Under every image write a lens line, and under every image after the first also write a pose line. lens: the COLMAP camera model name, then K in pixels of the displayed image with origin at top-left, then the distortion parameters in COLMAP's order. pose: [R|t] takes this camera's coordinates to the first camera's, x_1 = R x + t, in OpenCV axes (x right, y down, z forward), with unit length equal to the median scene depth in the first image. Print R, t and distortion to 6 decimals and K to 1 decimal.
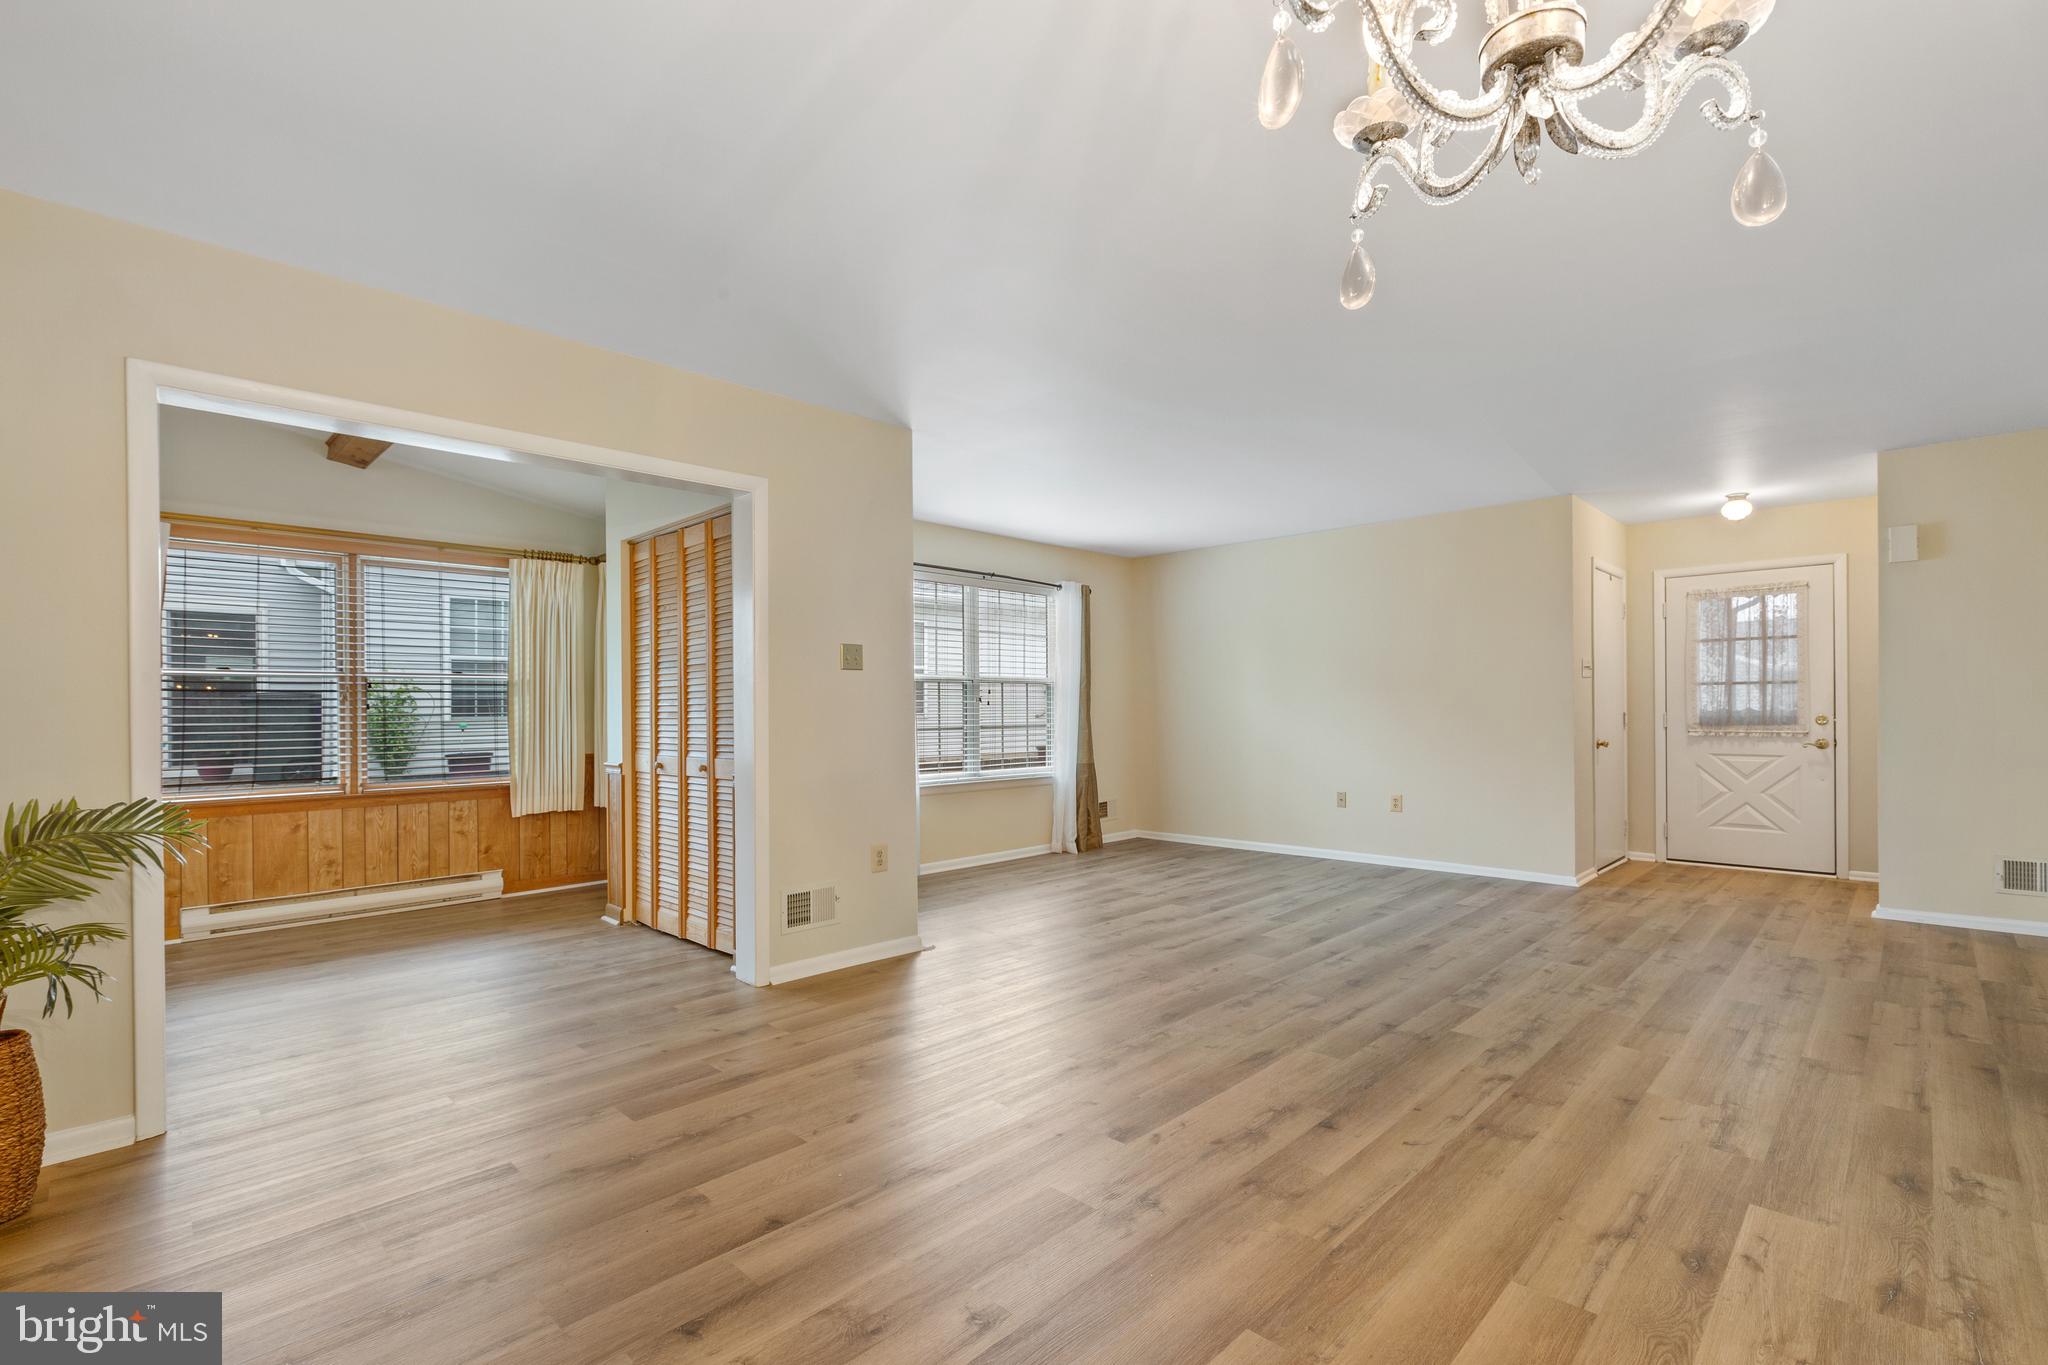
lens RADIAL K [[923.1, 0, 1027.5], [0, 923.1, 710.7], [0, 0, 1]] dist [0.001001, 0.000302]
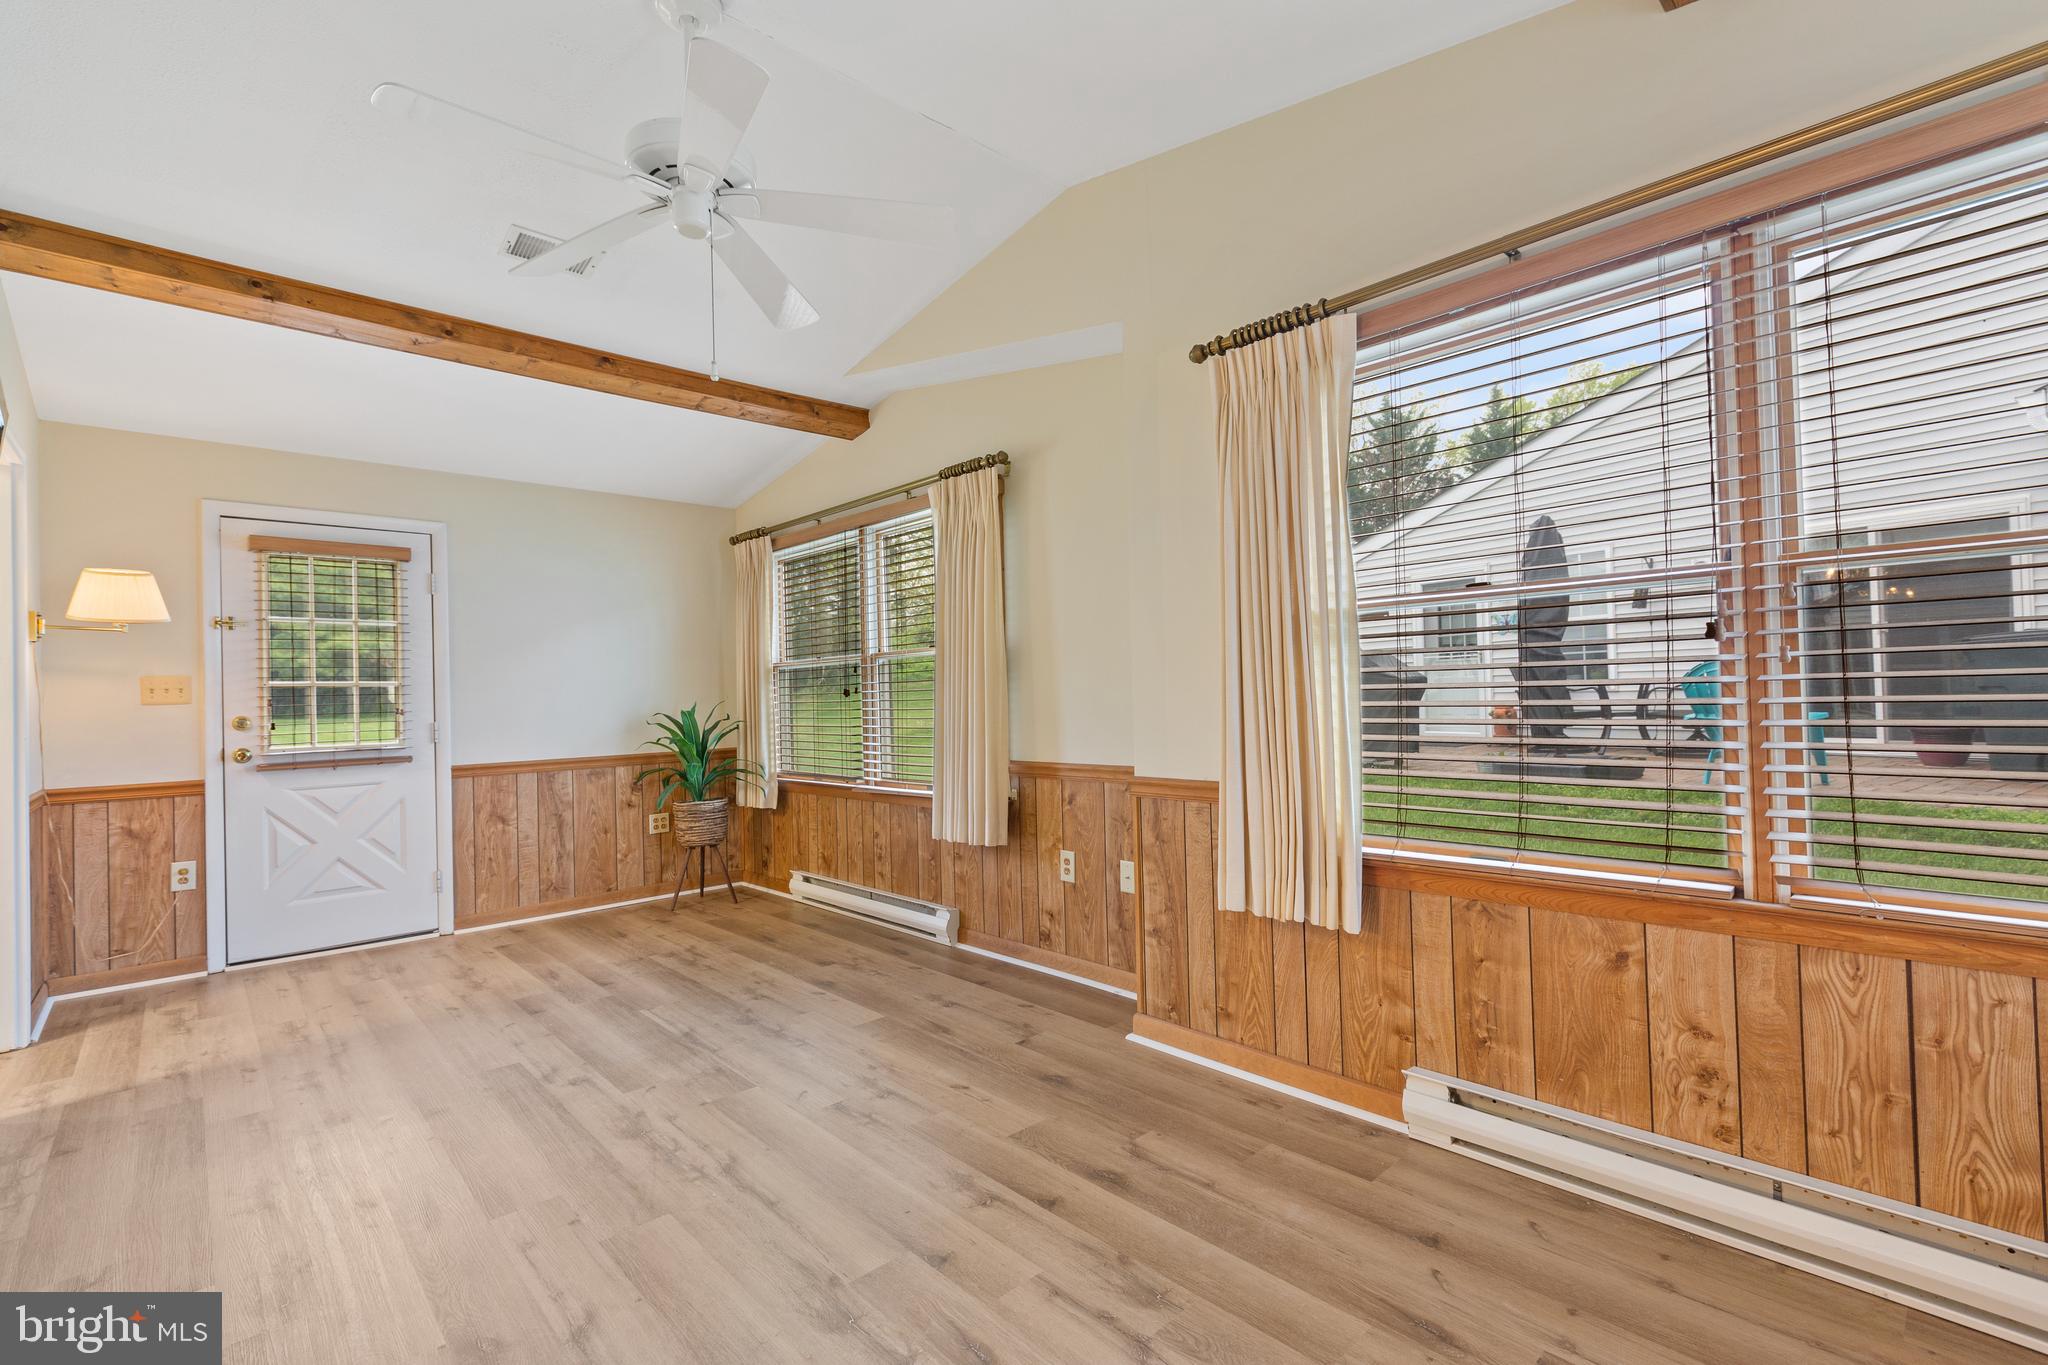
lens RADIAL K [[911.9, 0, 1026.6], [0, 911.9, 680.0], [0, 0, 1]] dist [-0.000470, -0.000423]
pose [[-0.049447, -0.005942, -0.998759, -0.369754], [0.027416, 0.999597, -0.007304, 0.000003], [0.998400, -0.027743, -0.049264, 0.746183]]
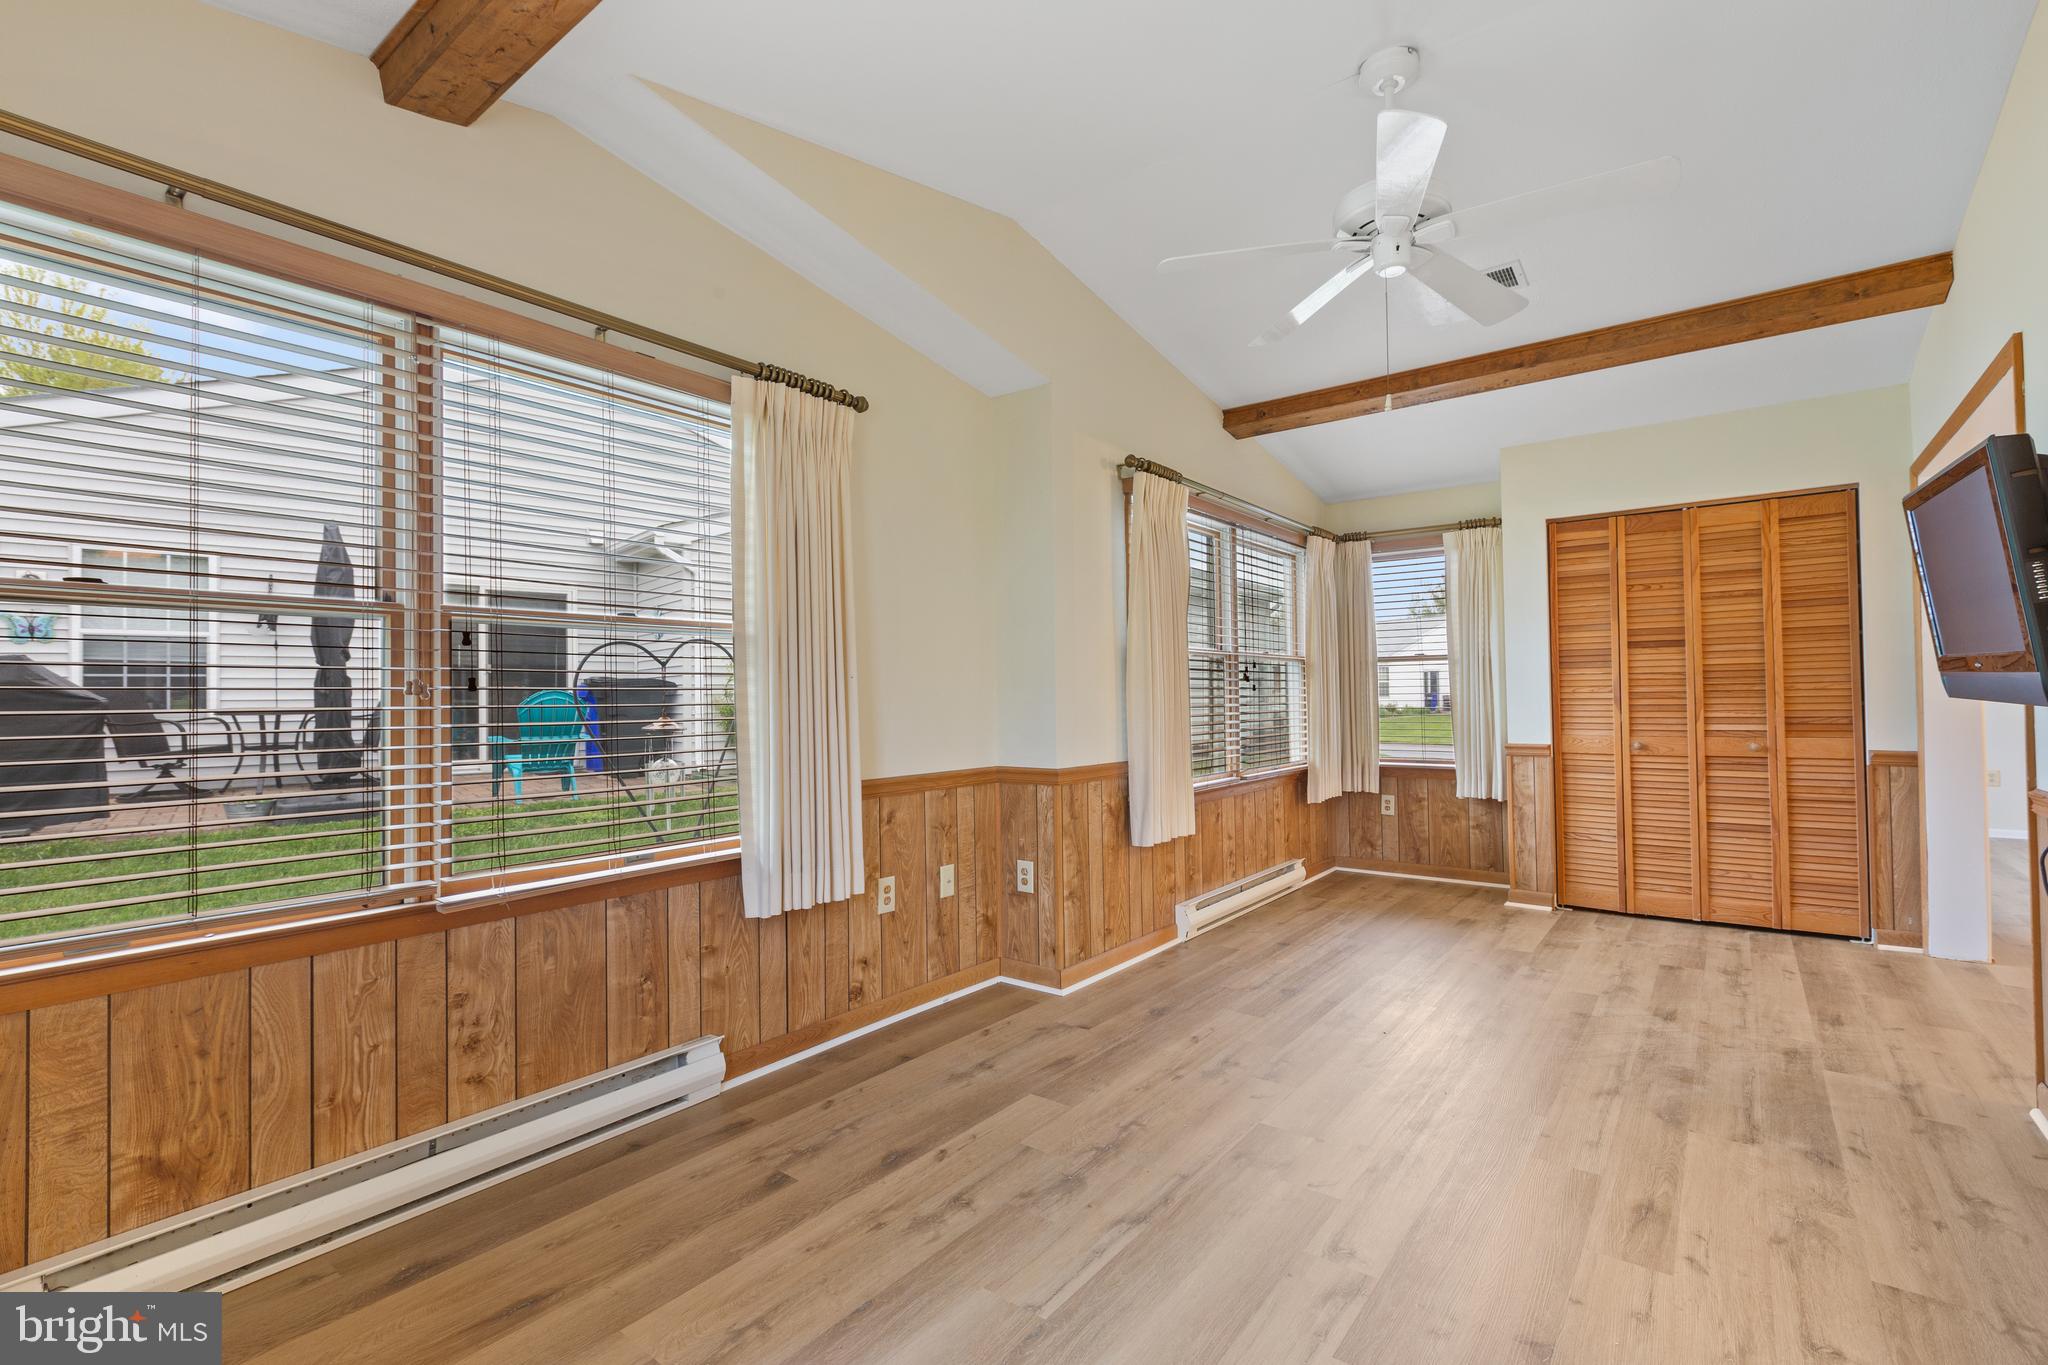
lens RADIAL K [[911.9, 0, 1026.6], [0, 911.9, 680.0], [0, 0, 1]] dist [-0.000470, -0.000423]
pose [[0.993627, -0.000889, 0.112713, -1.065156], [0.003275, 0.999774, -0.020987, 0.006627], [-0.112669, 0.021223, 0.993406, 0.095305]]
